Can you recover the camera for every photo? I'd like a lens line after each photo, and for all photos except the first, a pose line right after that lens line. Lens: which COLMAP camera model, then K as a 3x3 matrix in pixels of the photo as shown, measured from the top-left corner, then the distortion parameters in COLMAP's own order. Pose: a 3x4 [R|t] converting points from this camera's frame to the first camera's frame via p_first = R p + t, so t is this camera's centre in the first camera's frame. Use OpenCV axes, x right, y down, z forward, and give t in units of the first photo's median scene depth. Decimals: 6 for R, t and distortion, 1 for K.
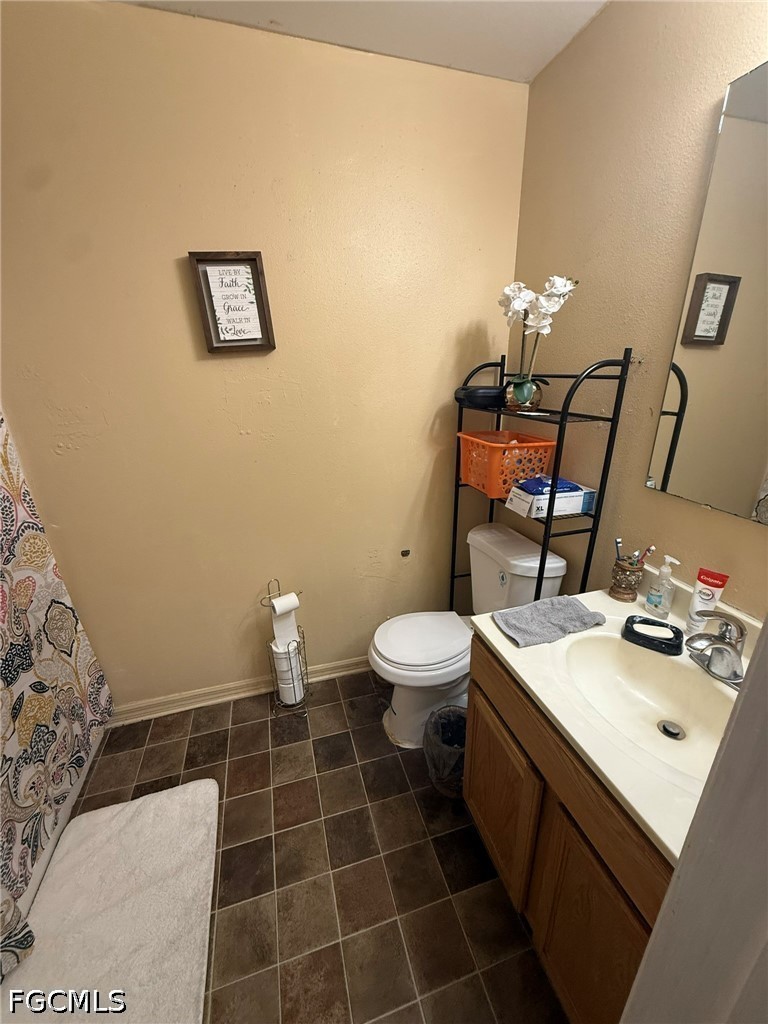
lens RADIAL K [[407.4, 0, 384.4], [0, 407.4, 509.9], [0, 0, 1]] dist [-0.001241, 0.000550]
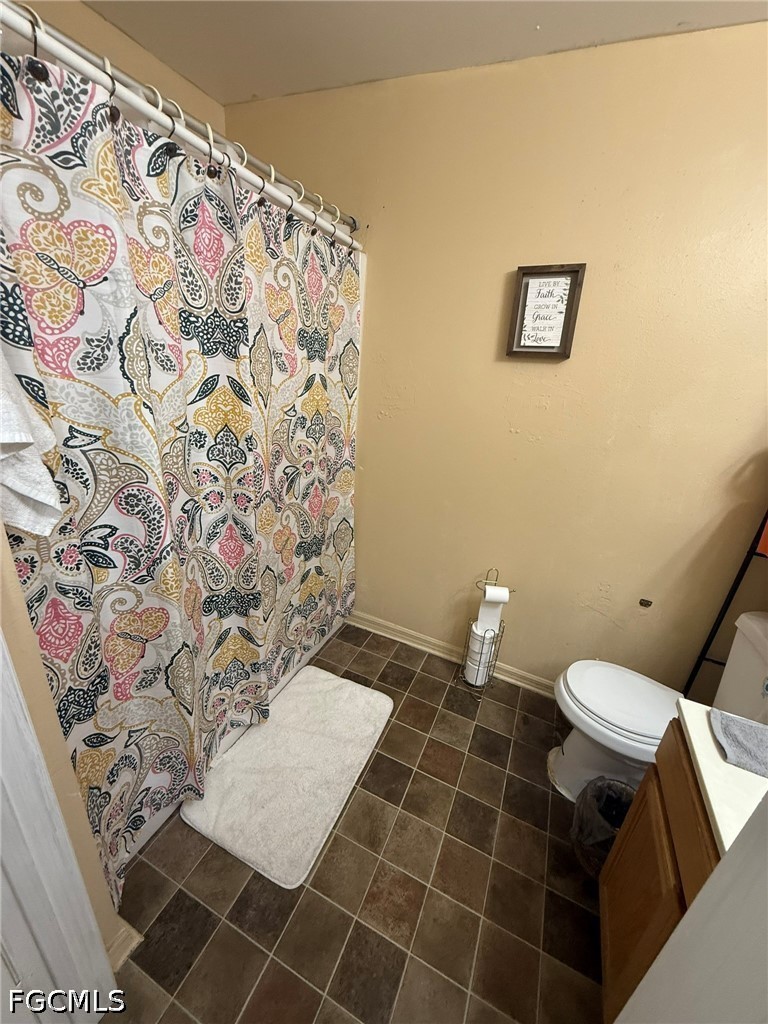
lens RADIAL K [[407.4, 0, 382.7], [0, 407.4, 513.3], [0, 0, 1]] dist [-0.001241, 0.000550]
pose [[0.749523, 0.322847, -0.577915, 0.091021], [-0.312630, 0.942154, 0.120862, -0.005605], [0.583505, 0.090085, 0.807098, -0.058208]]
